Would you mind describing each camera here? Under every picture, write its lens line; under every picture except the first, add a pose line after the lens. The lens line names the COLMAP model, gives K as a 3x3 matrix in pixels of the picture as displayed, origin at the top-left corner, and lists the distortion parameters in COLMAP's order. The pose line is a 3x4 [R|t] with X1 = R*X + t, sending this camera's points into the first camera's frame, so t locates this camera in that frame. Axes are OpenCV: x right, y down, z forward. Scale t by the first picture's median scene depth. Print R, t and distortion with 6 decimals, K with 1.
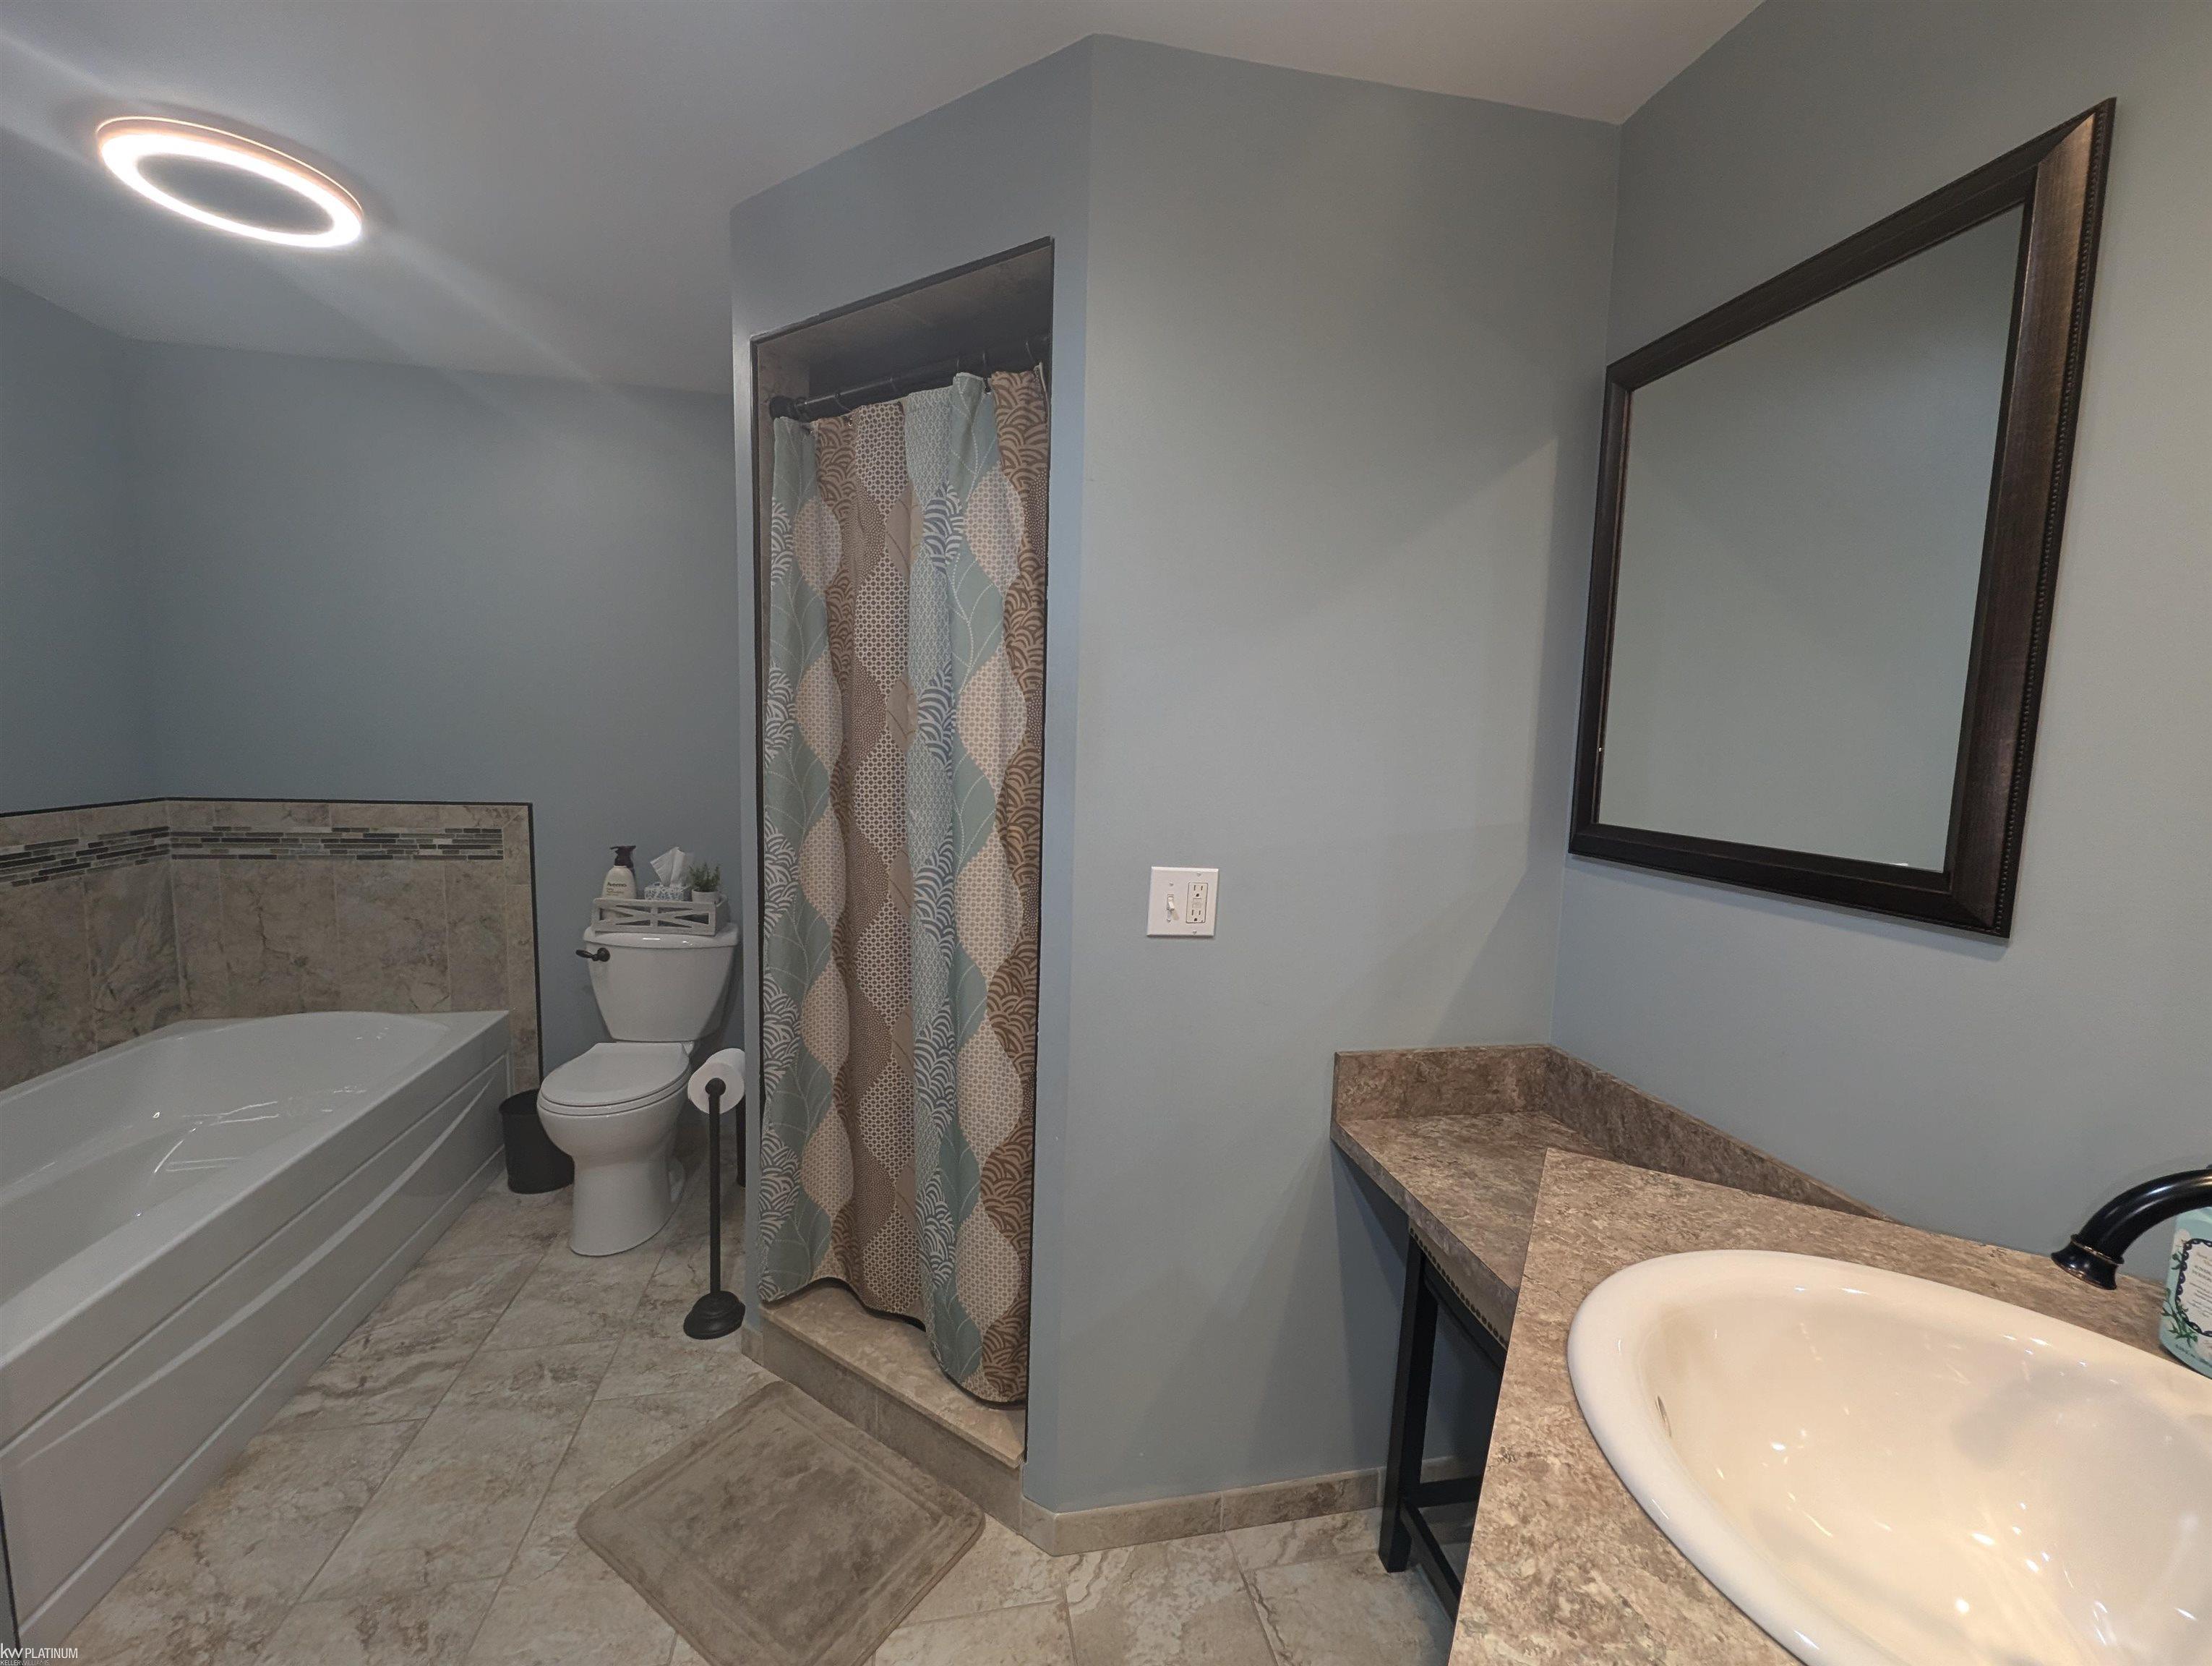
lens RADIAL K [[911.3, 0, 1097.5], [0, 911.3, 831.1], [0, 0, 1]] dist [0.002440, -0.000823]
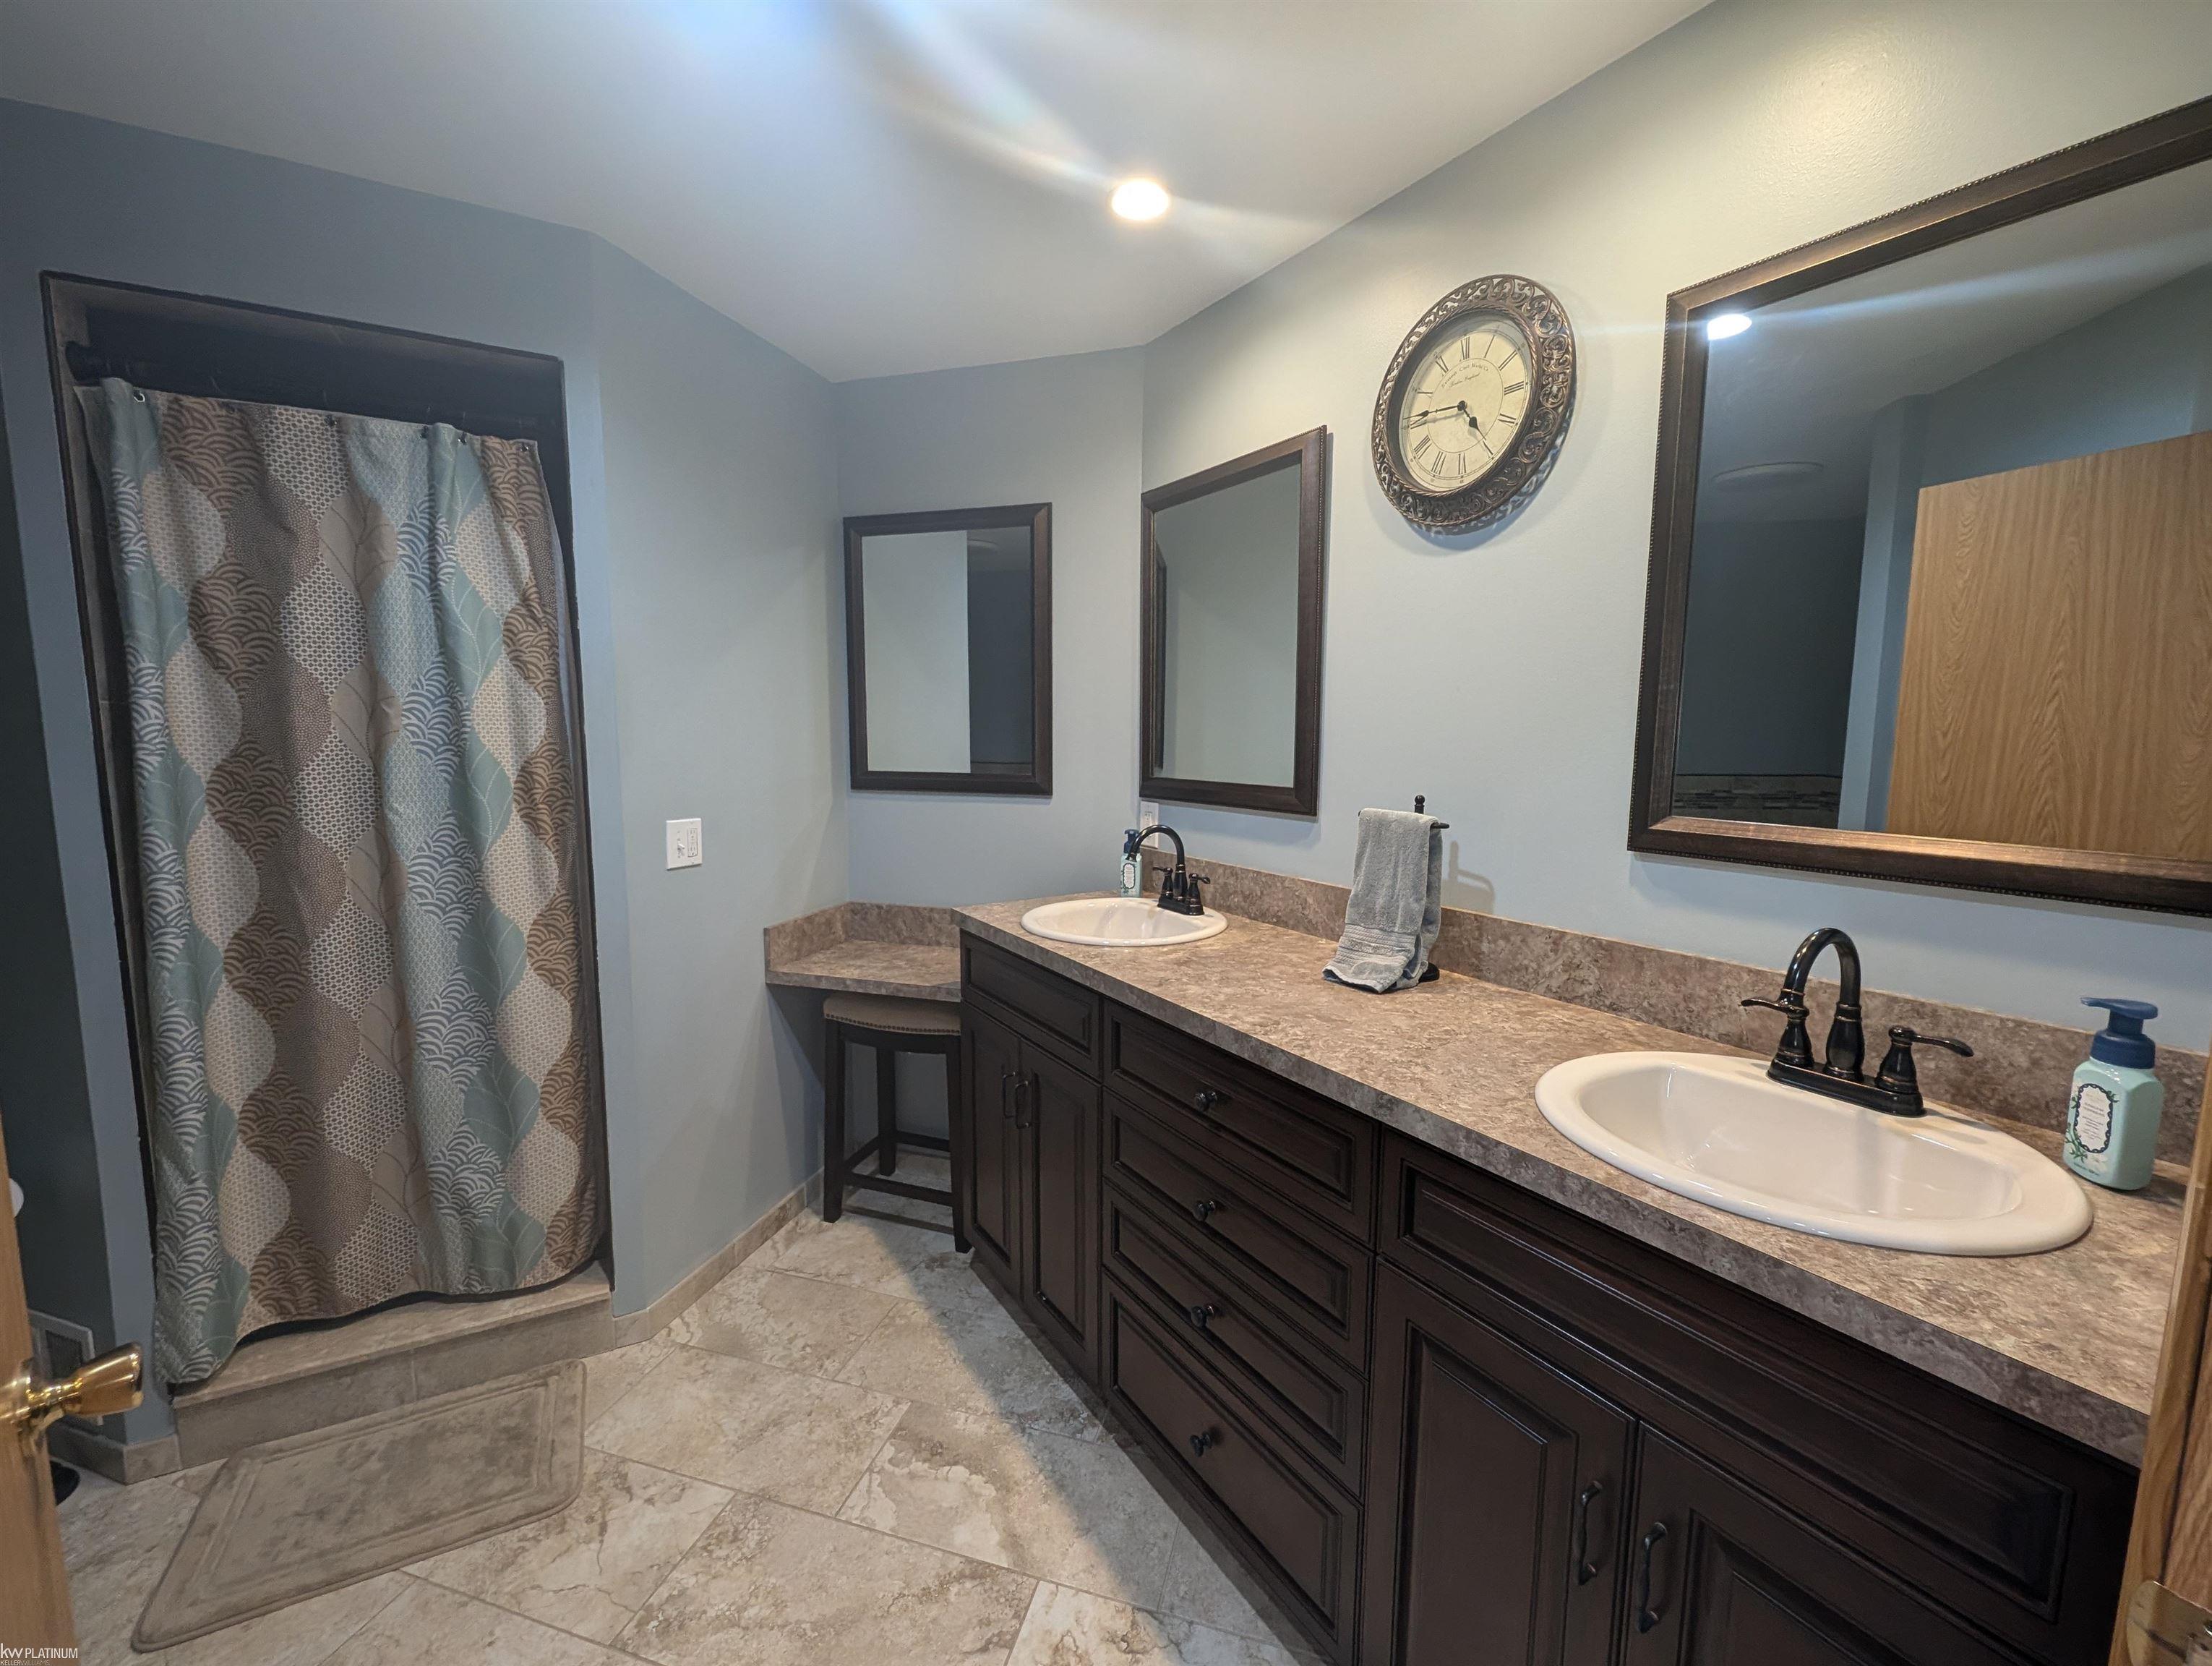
lens RADIAL K [[911.3, 0, 1096.0], [0, 911.3, 830.0], [0, 0, 1]] dist [0.002440, -0.000823]
pose [[0.472369, -0.124332, 0.872588, -0.798415], [0.100314, 0.991152, 0.086922, -0.003329], [-0.875674, 0.046474, 0.480661, -0.255686]]
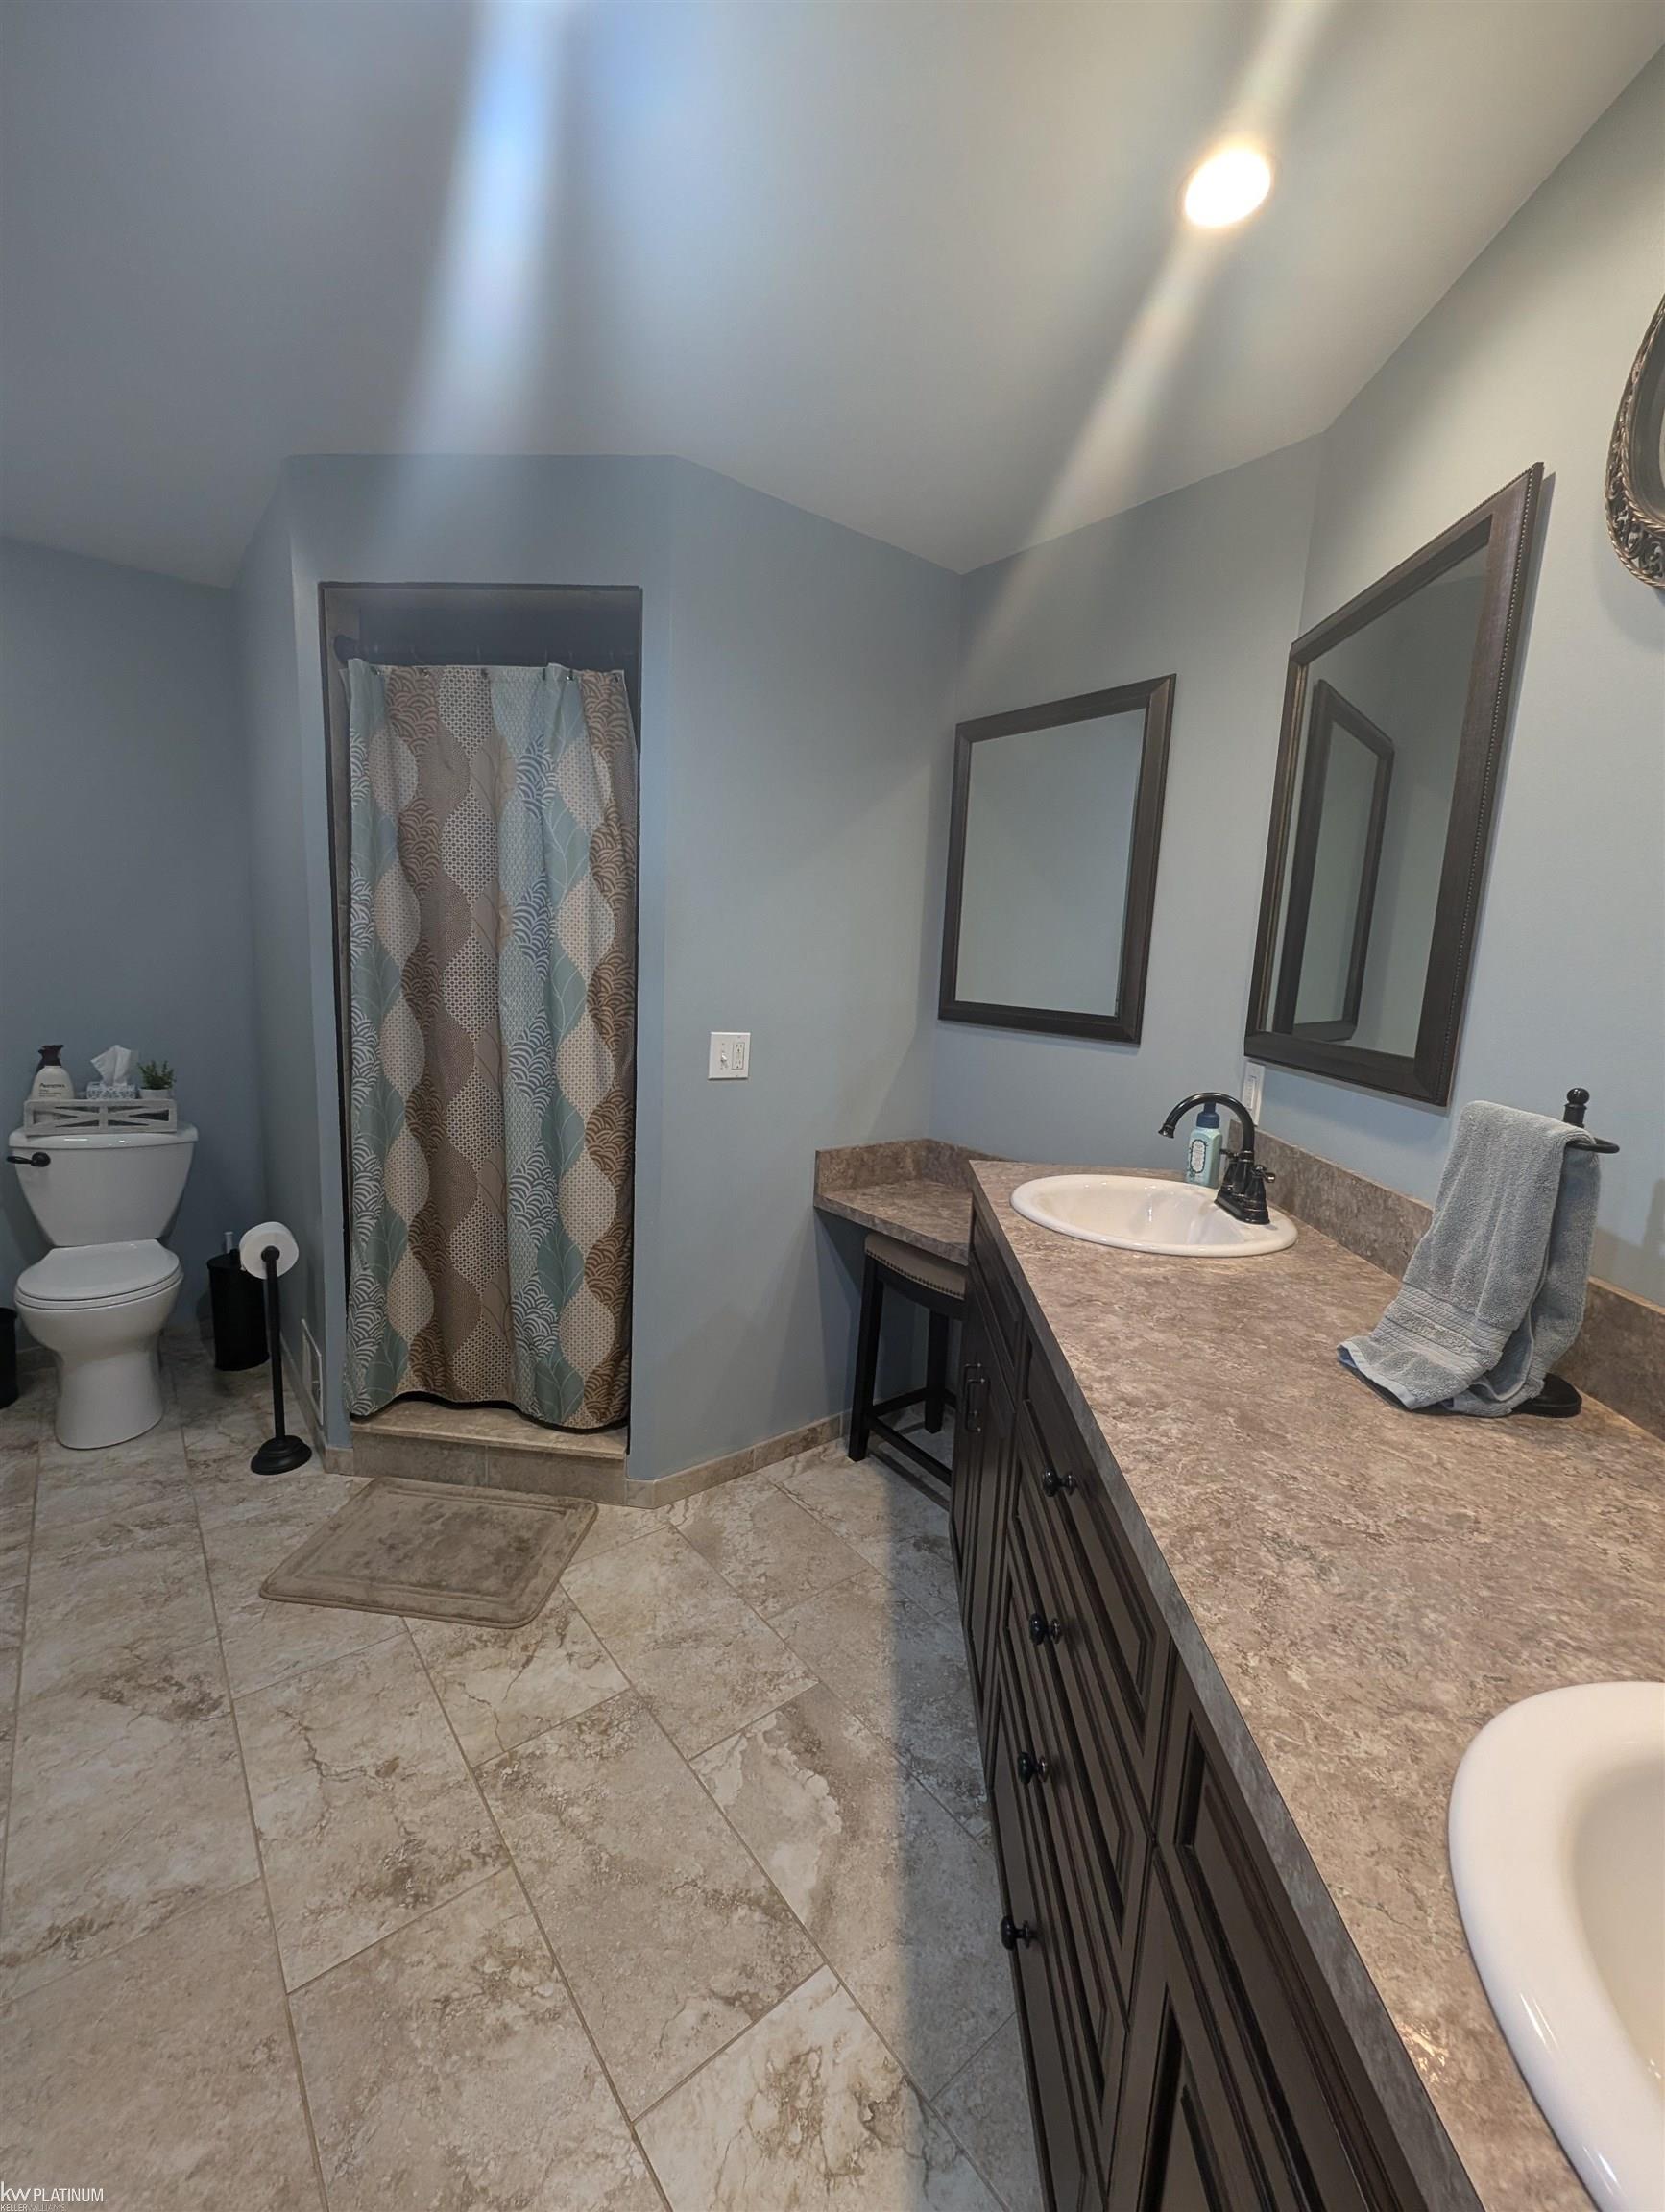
lens RADIAL K [[911.2, 0, 830.7], [0, 911.2, 1099.4], [0, 0, 1]] dist [0.002440, -0.000823]
pose [[0.886982, -0.059532, 0.457951, -0.414407], [0.025958, 0.996515, 0.079267, 0.032306], [-0.461074, -0.058421, 0.885436, -0.373264]]
